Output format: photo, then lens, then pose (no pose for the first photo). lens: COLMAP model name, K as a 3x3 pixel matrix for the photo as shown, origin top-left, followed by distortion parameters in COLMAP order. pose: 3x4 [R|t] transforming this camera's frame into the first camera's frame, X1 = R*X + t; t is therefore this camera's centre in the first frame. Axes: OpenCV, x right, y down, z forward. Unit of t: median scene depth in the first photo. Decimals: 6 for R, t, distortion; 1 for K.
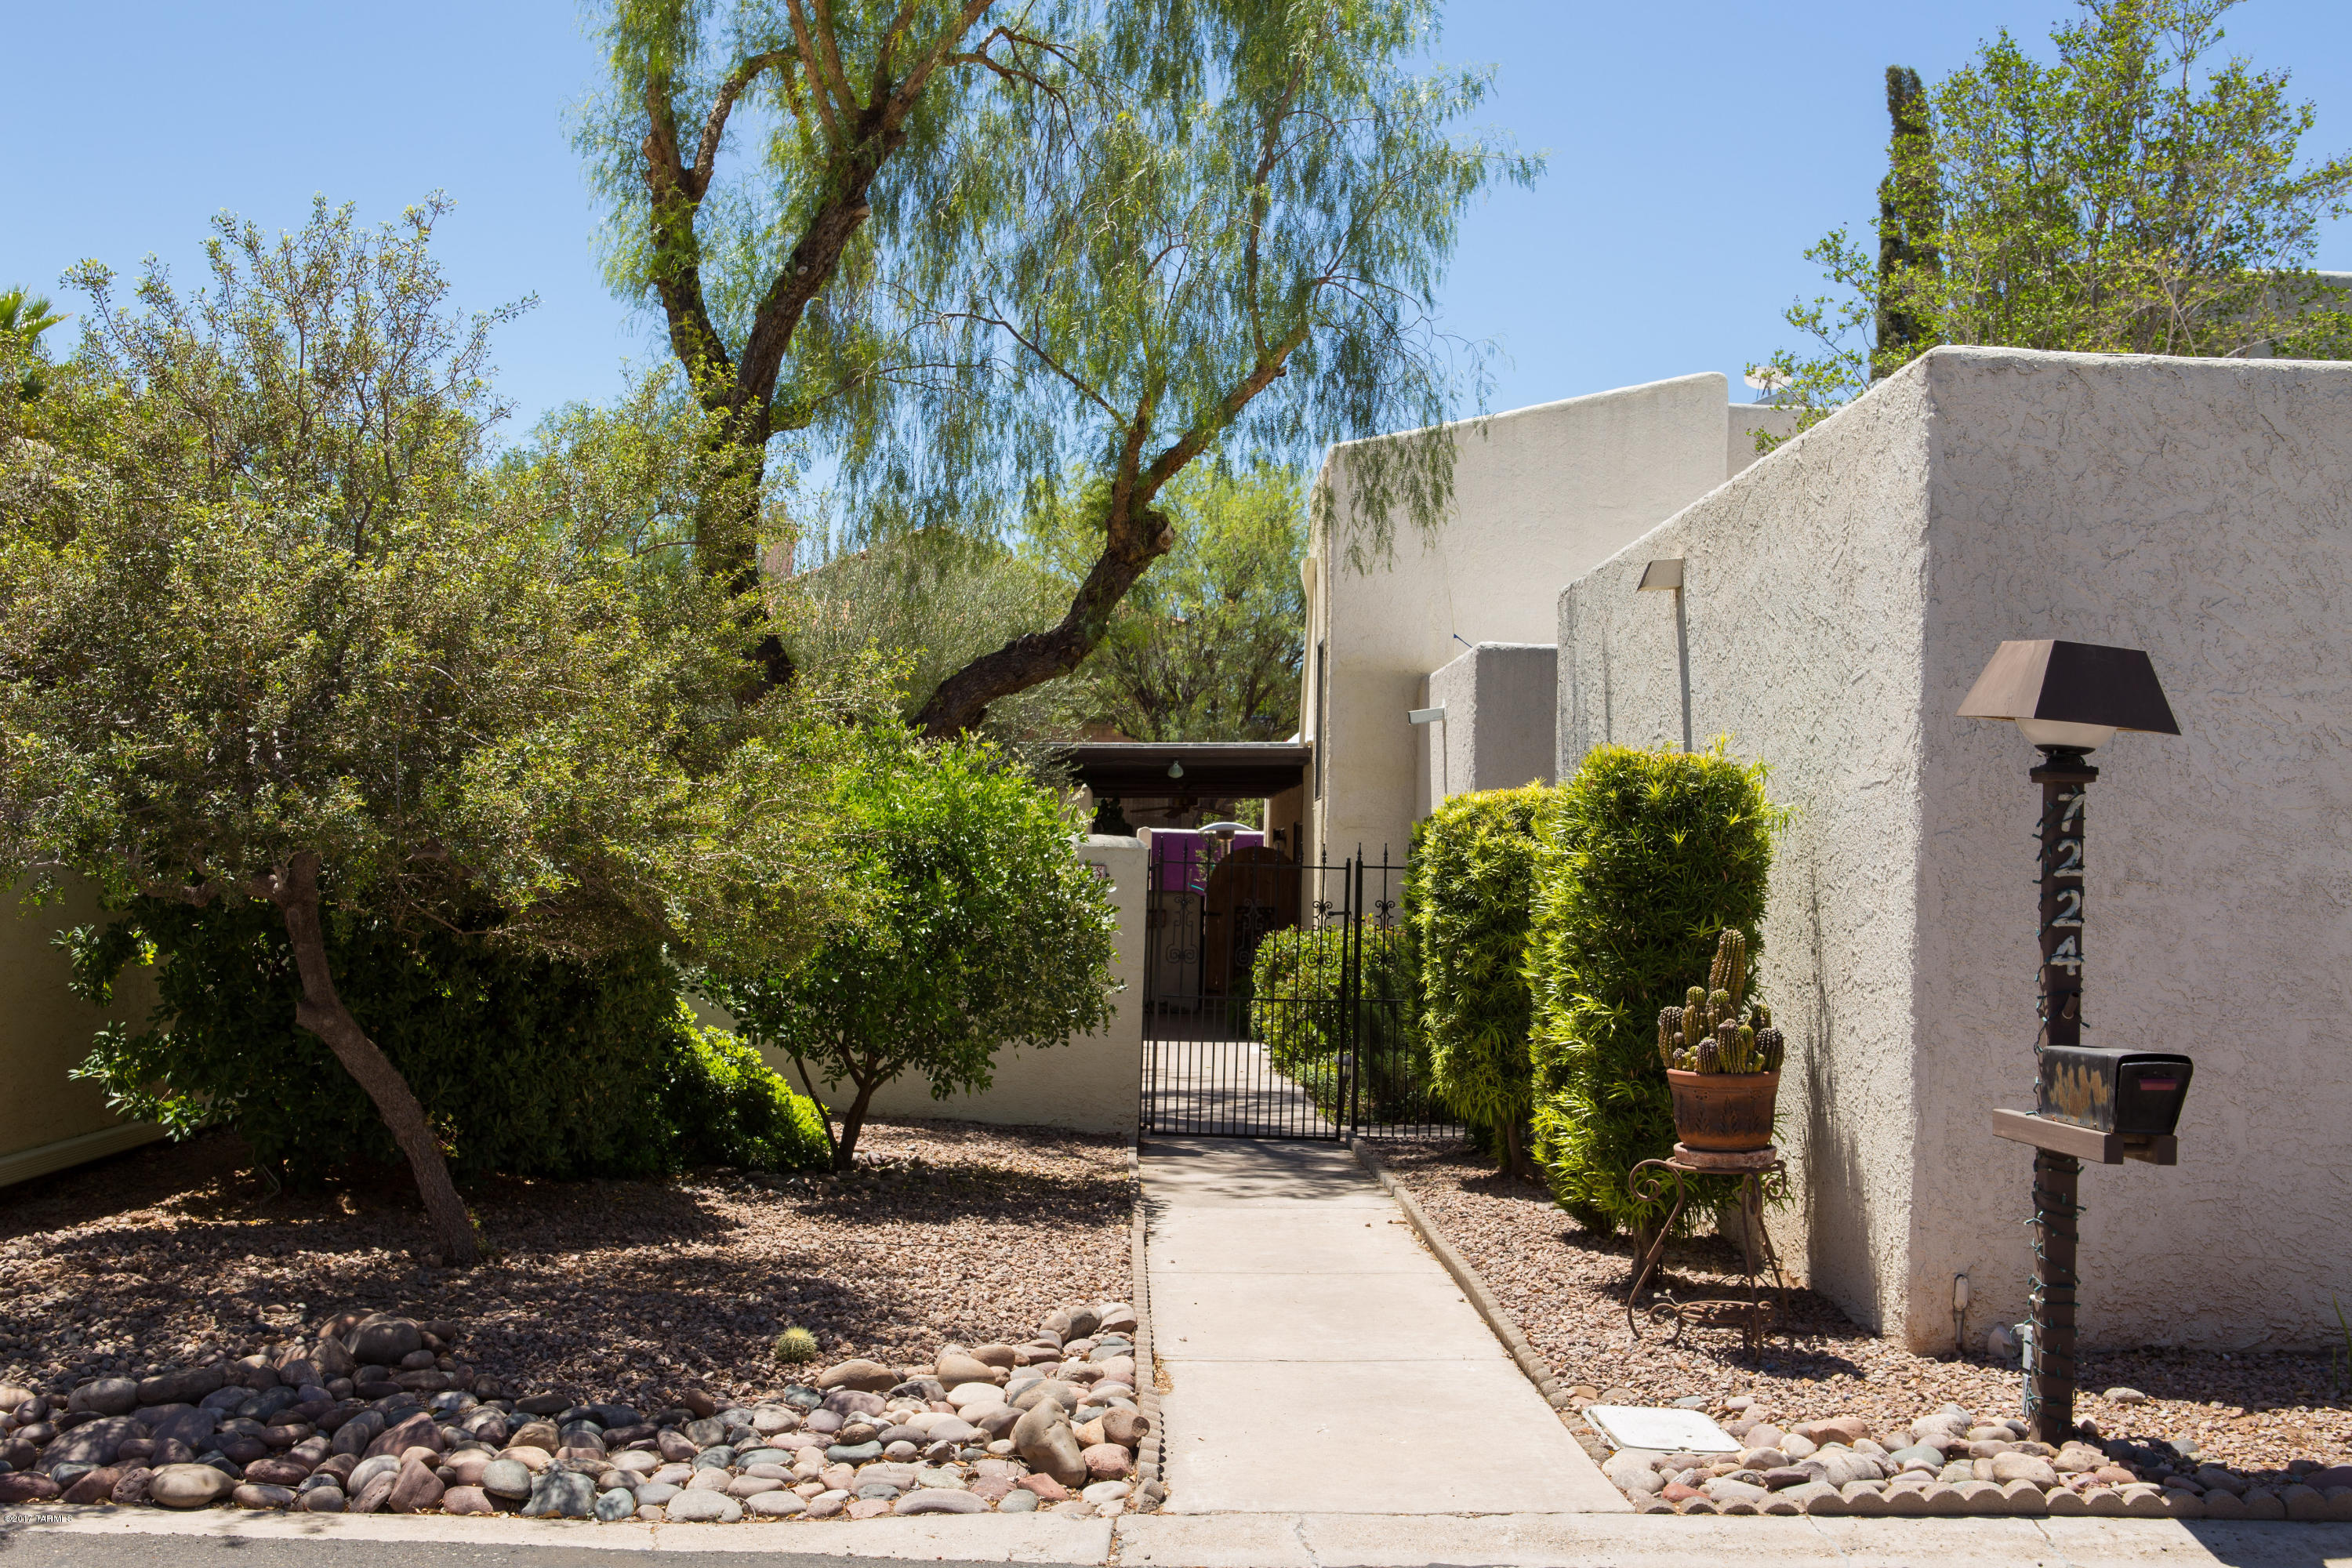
lens RADIAL K [[2429.6, 0, 1181.0], [0, 2429.6, 766.4], [0, 0, 1]] dist [-0.021619, 0.000000]
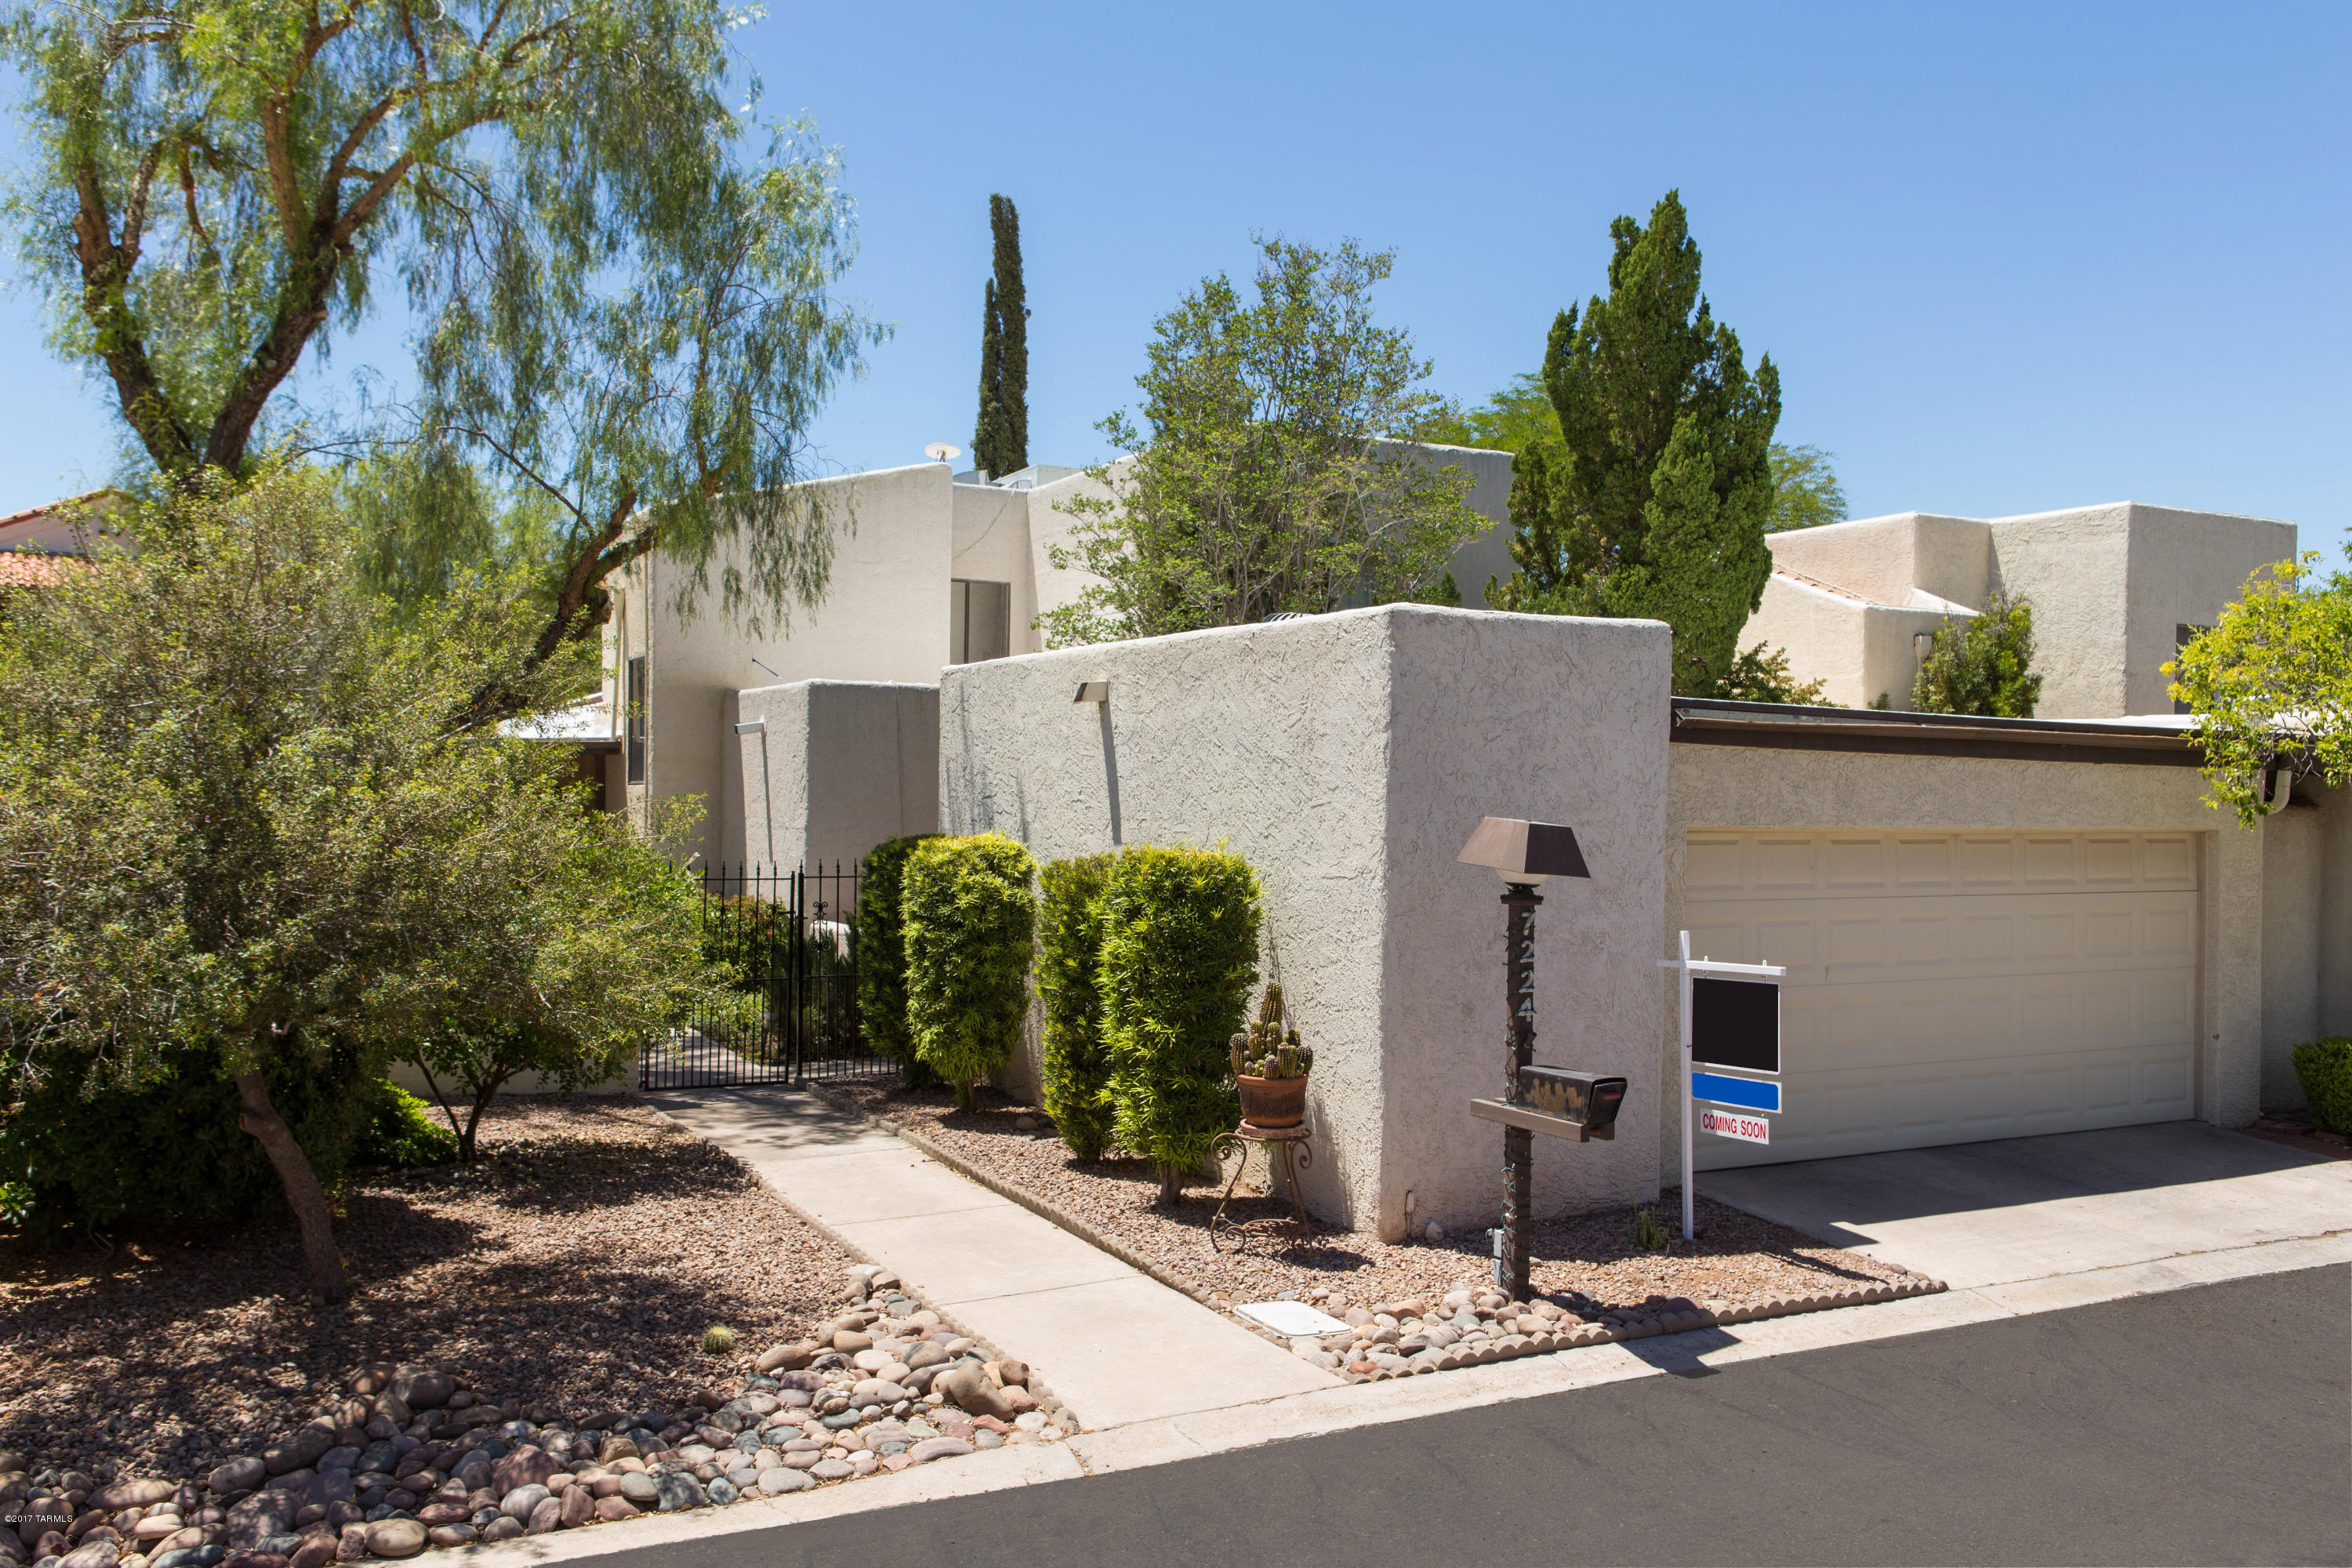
lens RADIAL K [[1939.1, 0, 1172.7], [0, 1939.1, 798.1], [0, 0, 1]] dist [0.025476, -0.005160]
pose [[0.897556, -0.016679, 0.440586, -0.372879], [-0.012572, 0.997910, 0.063388, -0.126524], [-0.440722, -0.062433, 0.895470, -0.067844]]
